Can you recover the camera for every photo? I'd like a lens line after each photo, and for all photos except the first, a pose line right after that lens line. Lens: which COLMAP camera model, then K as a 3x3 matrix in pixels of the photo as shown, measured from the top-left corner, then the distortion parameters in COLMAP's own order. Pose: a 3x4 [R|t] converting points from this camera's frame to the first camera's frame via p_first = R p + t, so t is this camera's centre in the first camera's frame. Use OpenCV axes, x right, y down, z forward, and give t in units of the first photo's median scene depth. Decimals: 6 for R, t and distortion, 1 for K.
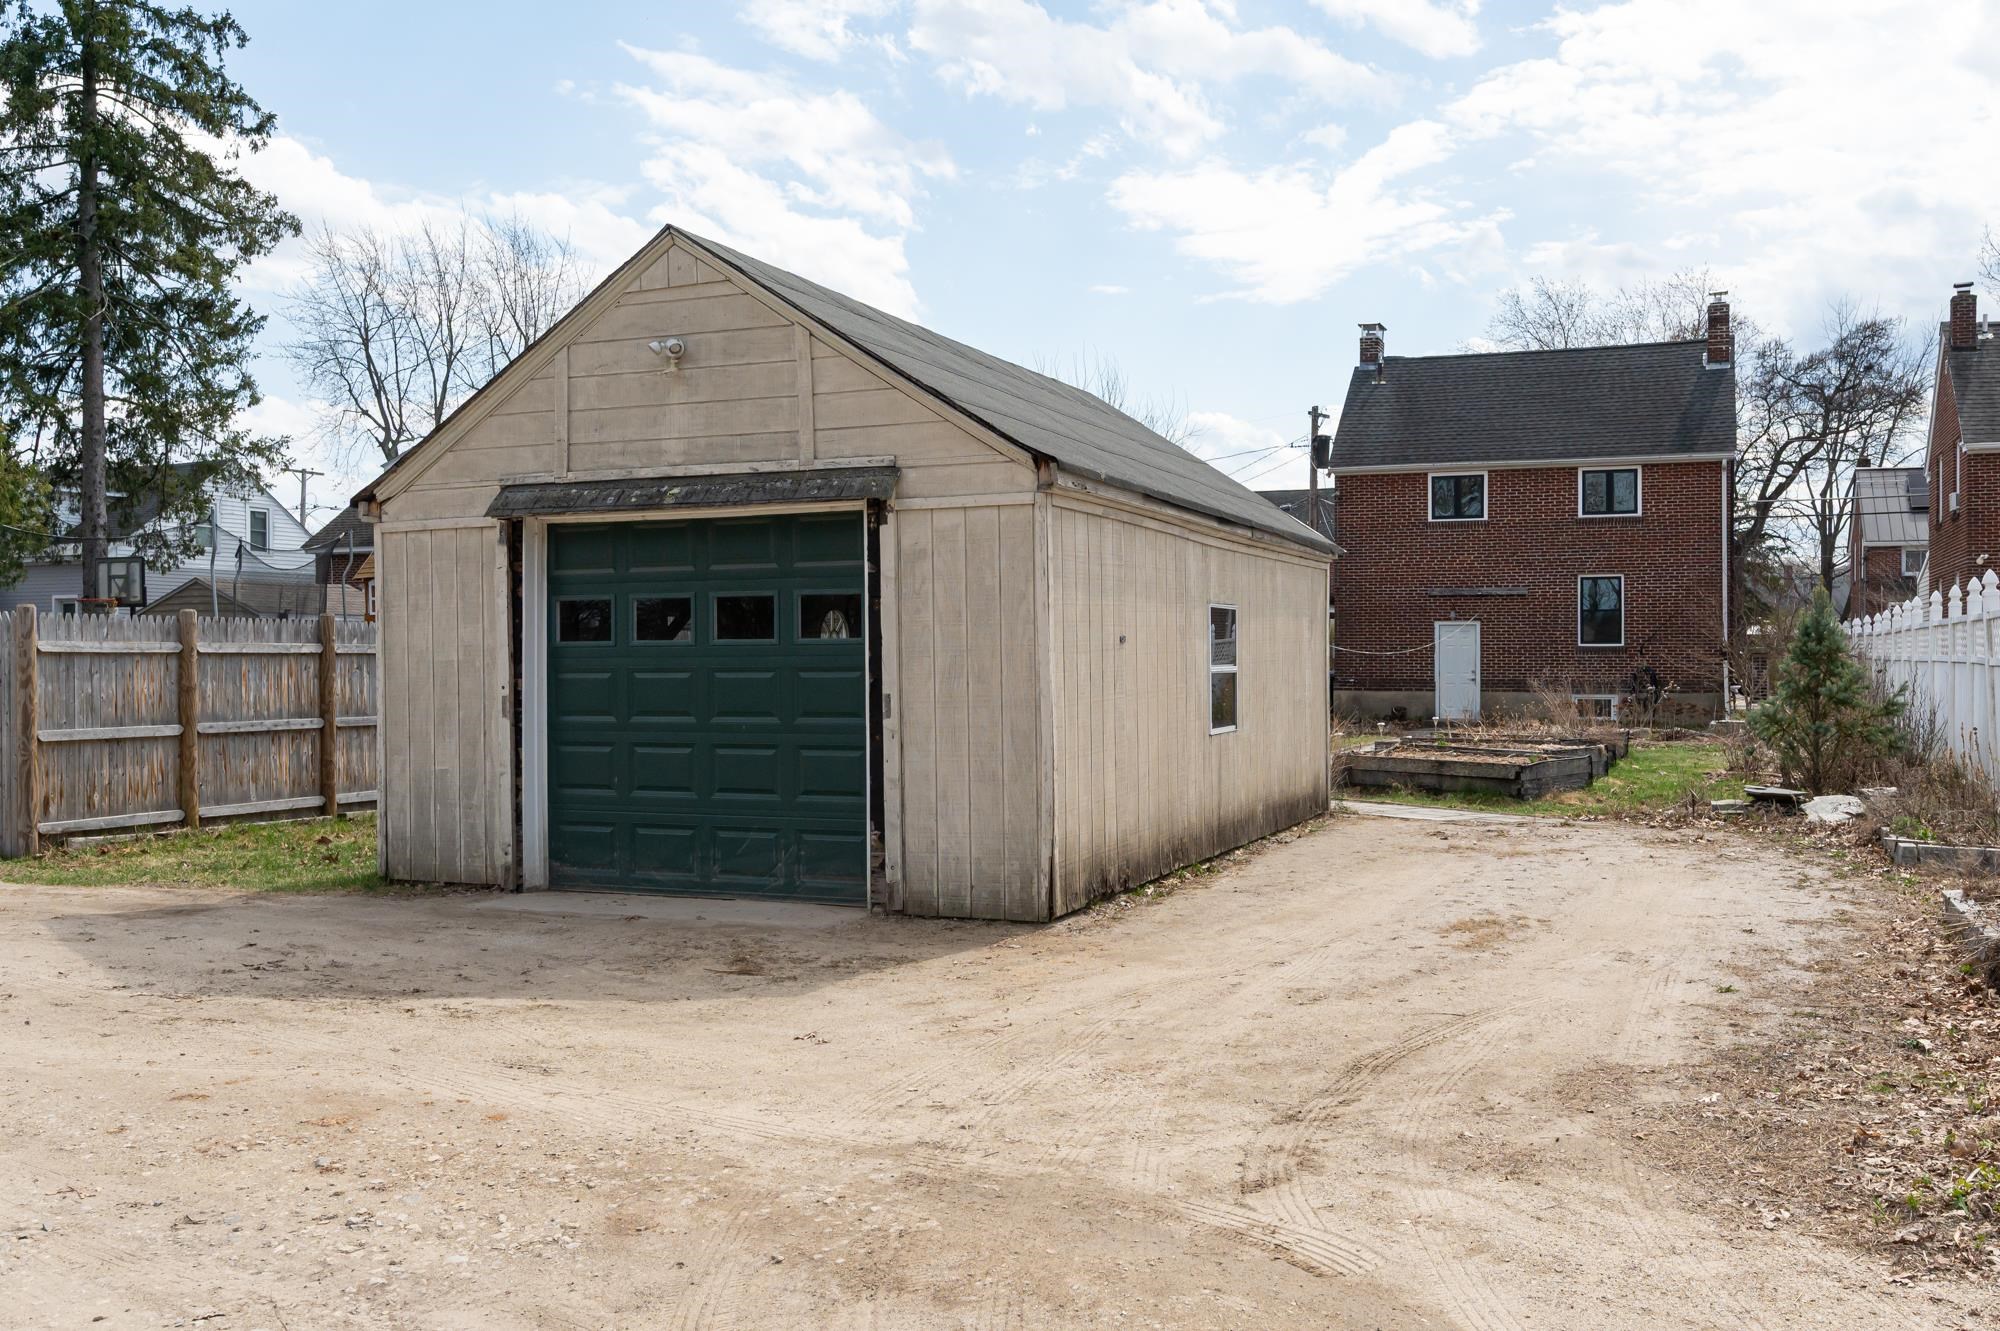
lens RADIAL K [[1760.6, 0, 1009.0], [0, 1760.6, 664.1], [0, 0, 1]] dist [-0.011416, -0.006166]
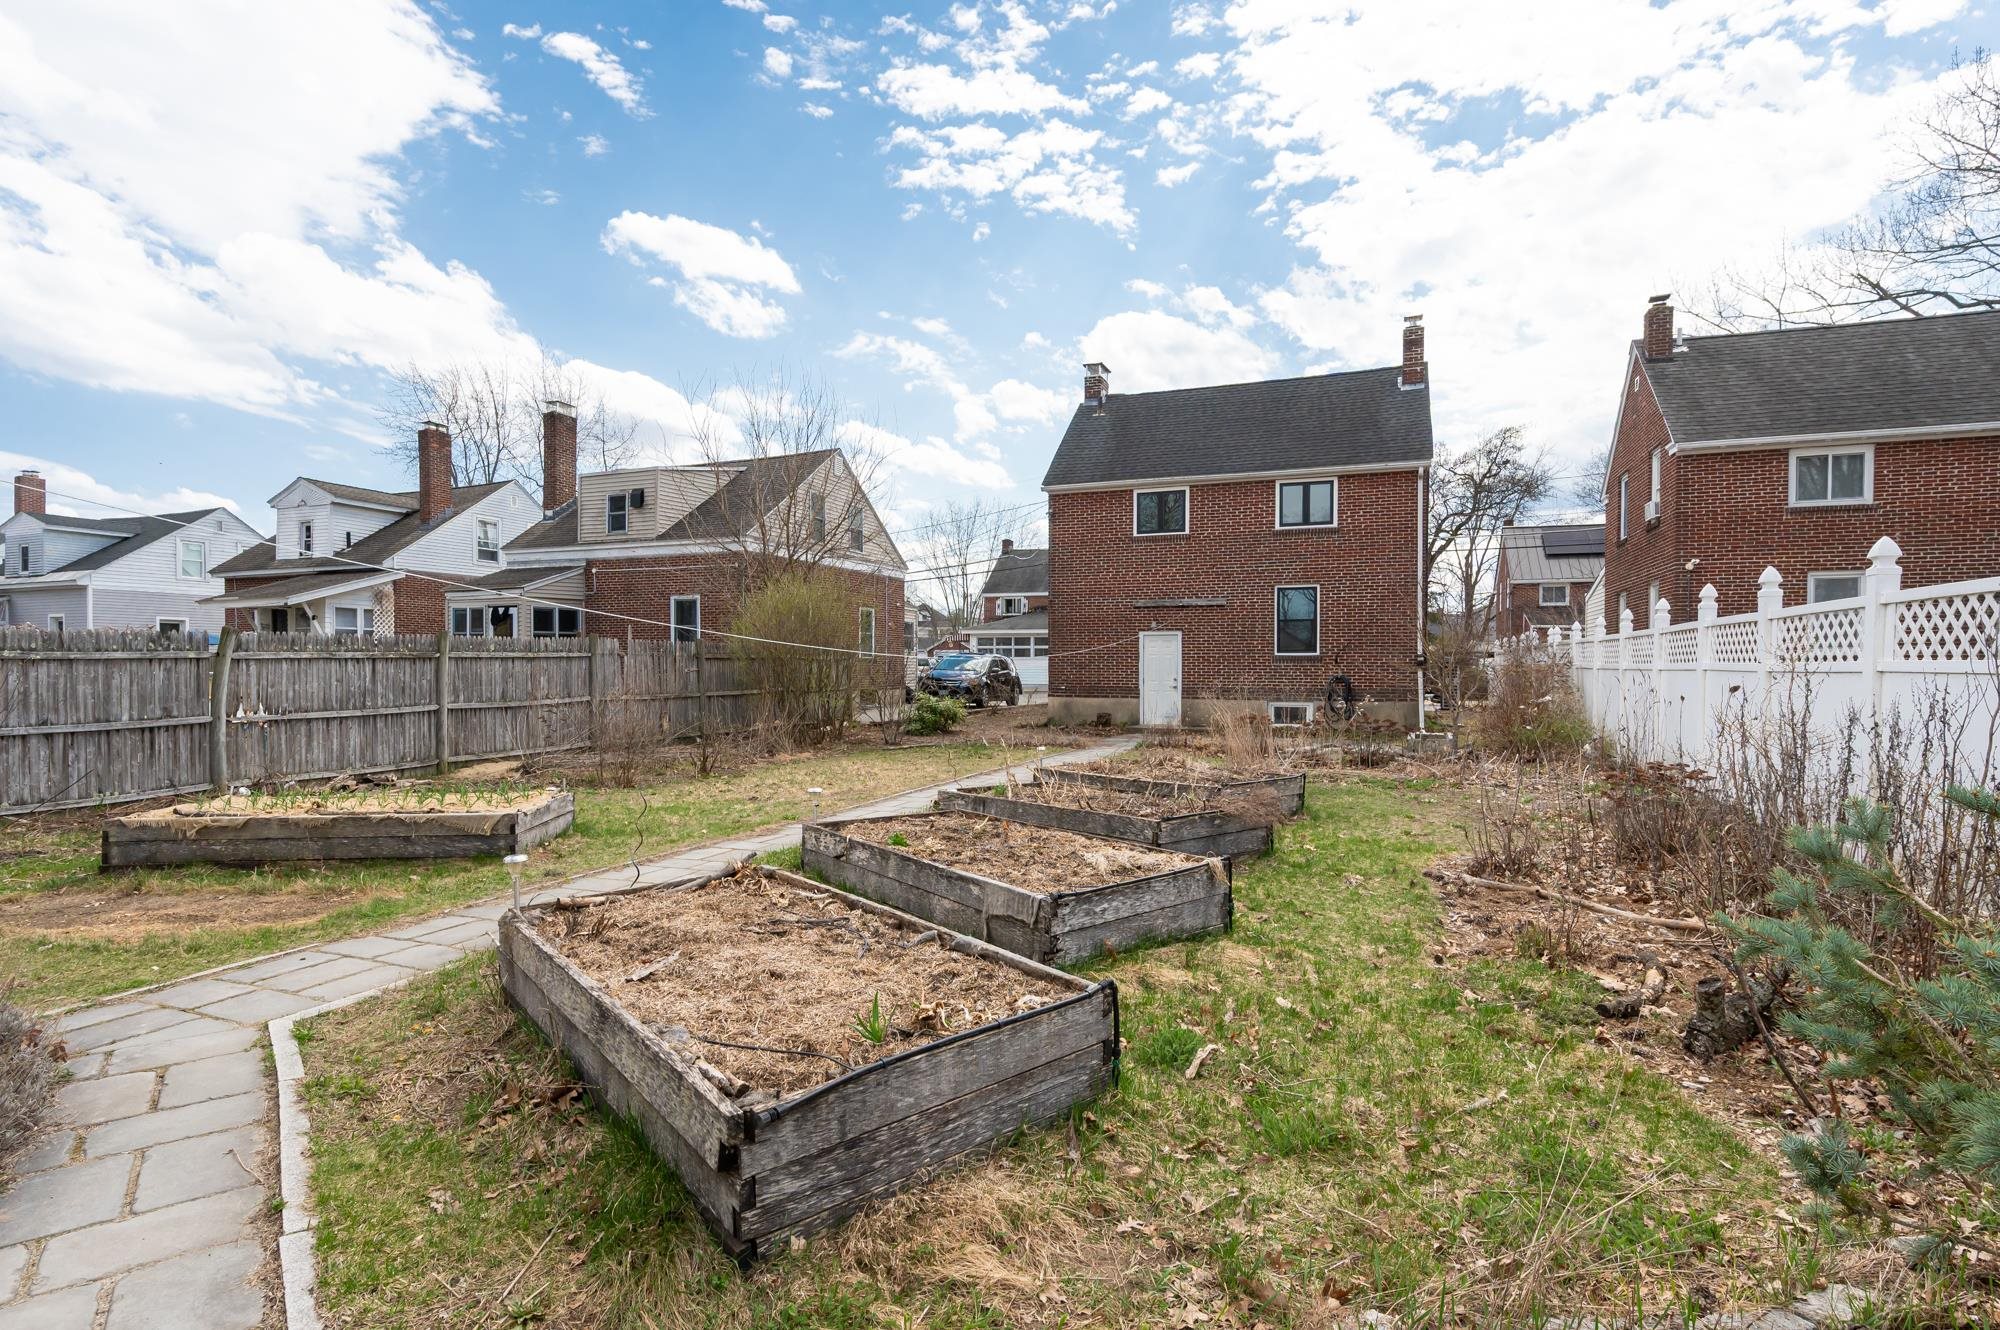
lens RADIAL K [[993.1, 0, 989.2], [0, 993.1, 682.9], [0, 0, 1]] dist [0.003149, 0.000308]
pose [[0.999998, 0.001774, 0.000990, 0.500719], [-0.001785, 0.999927, 0.011972, -0.001953], [-0.000969, -0.011974, 0.999928, 1.343422]]
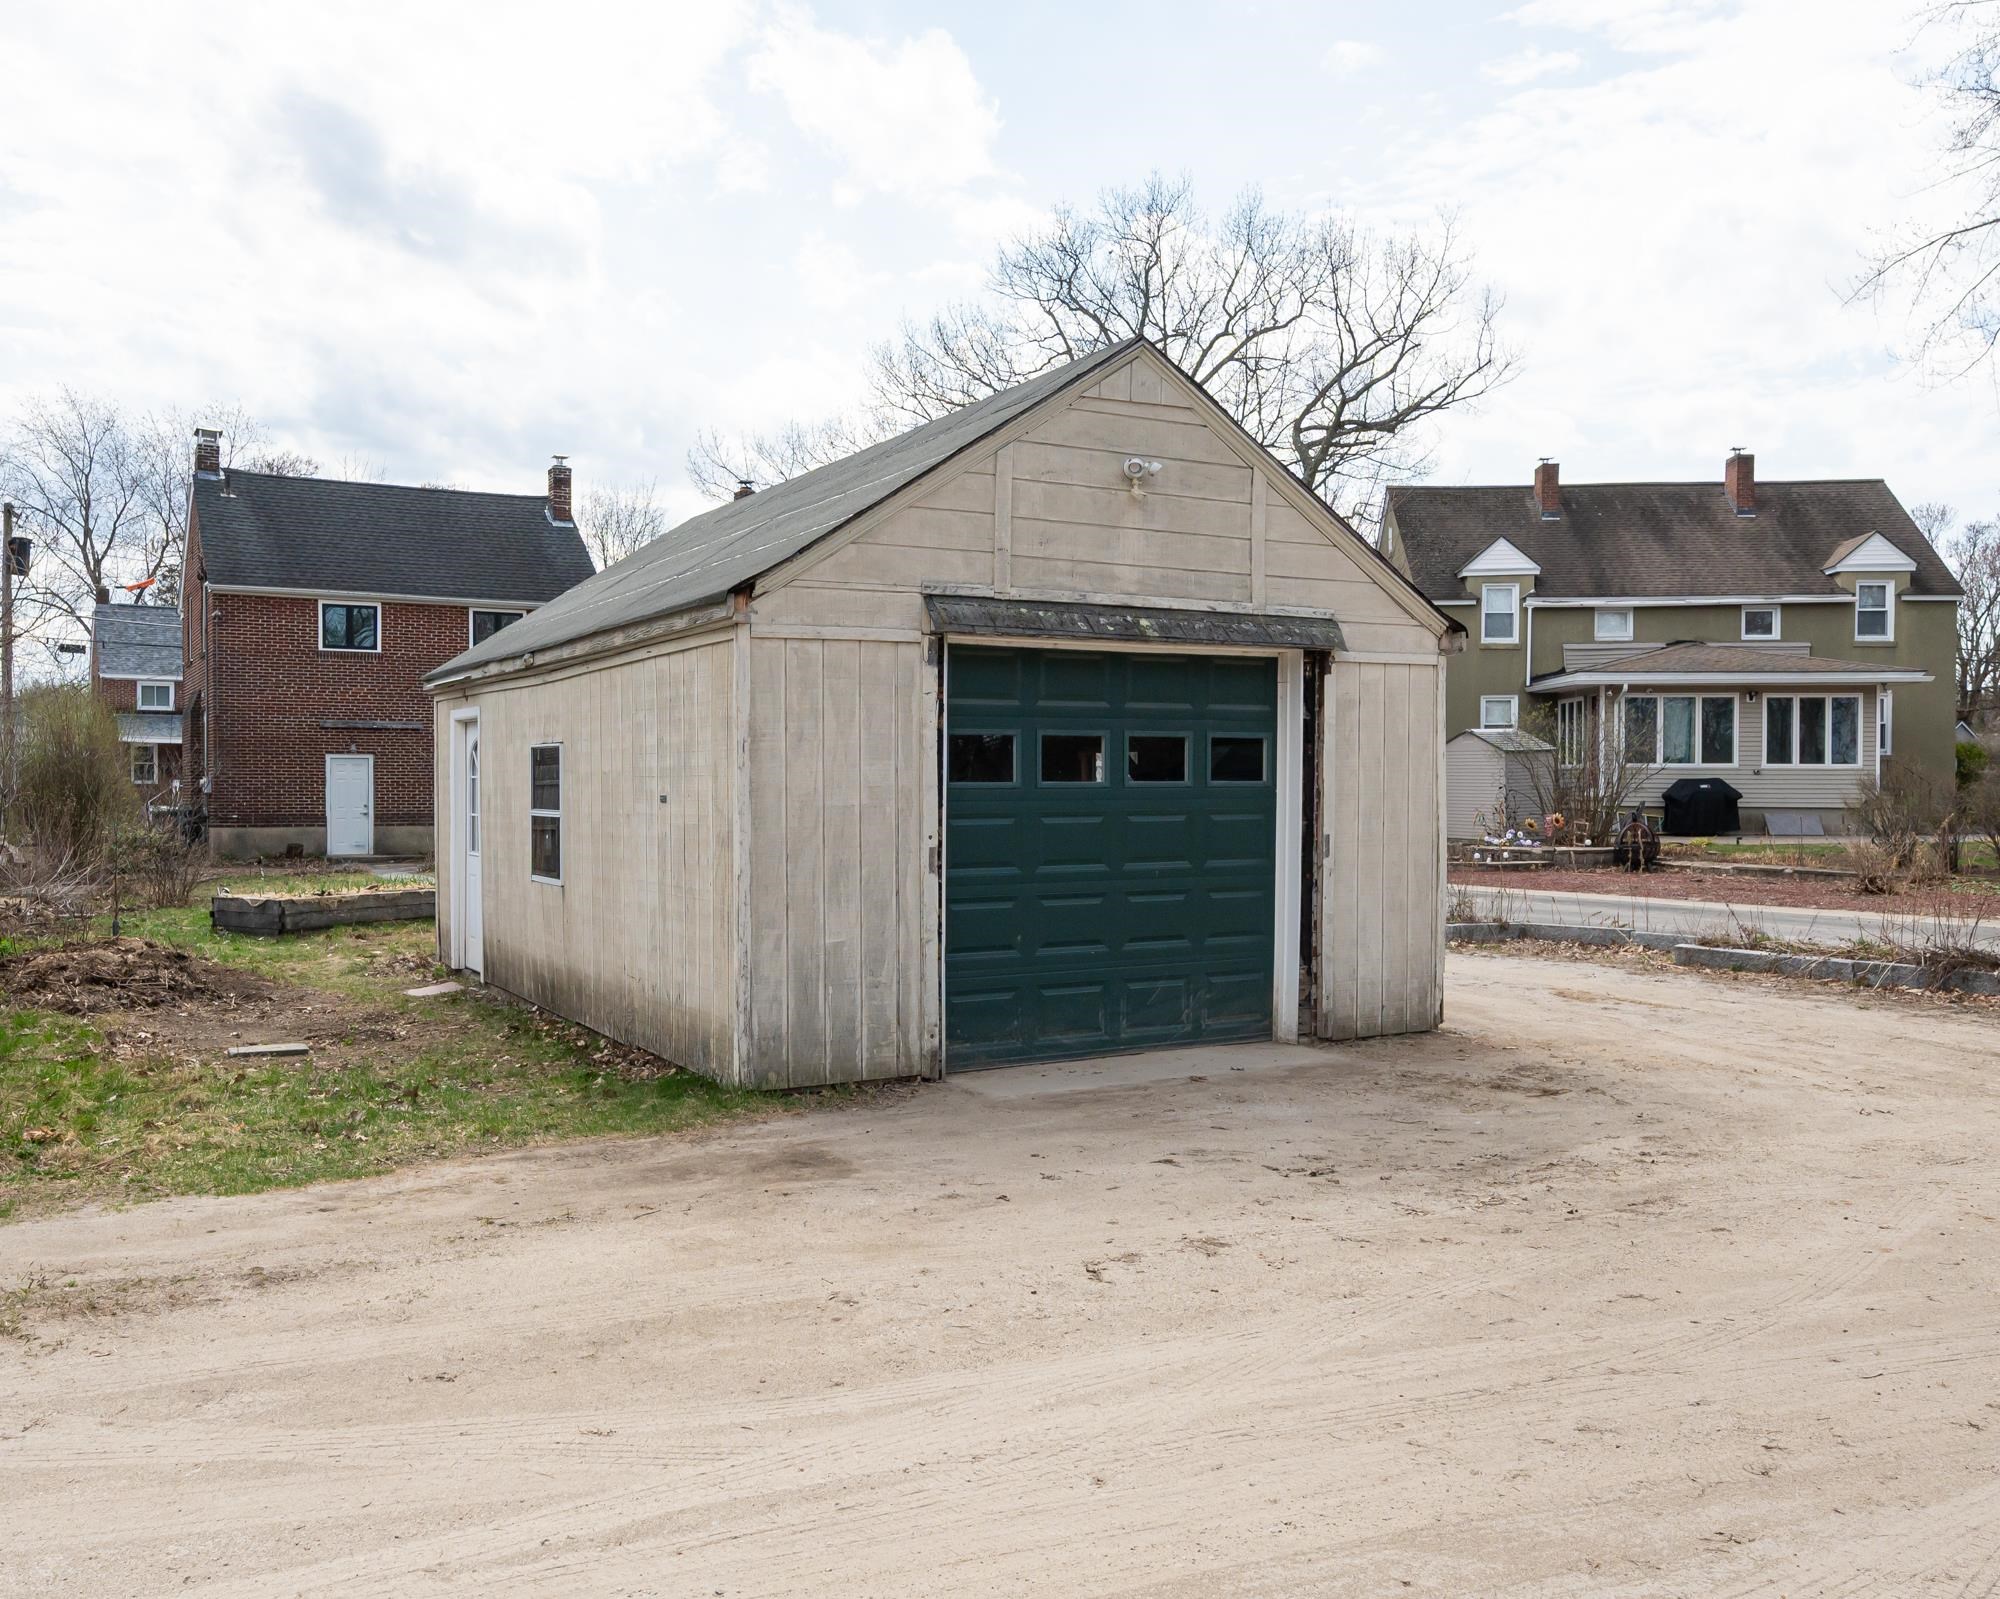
lens RADIAL K [[1687.9, 0, 1001.5], [0, 1687.9, 832.5], [0, 0, 1]] dist [-0.015840, -0.010720]
pose [[0.610018, -0.020200, 0.792130, -0.869863], [0.002359, 0.999717, 0.023677, -0.007753], [-0.792384, -0.012575, 0.609893, 0.470017]]
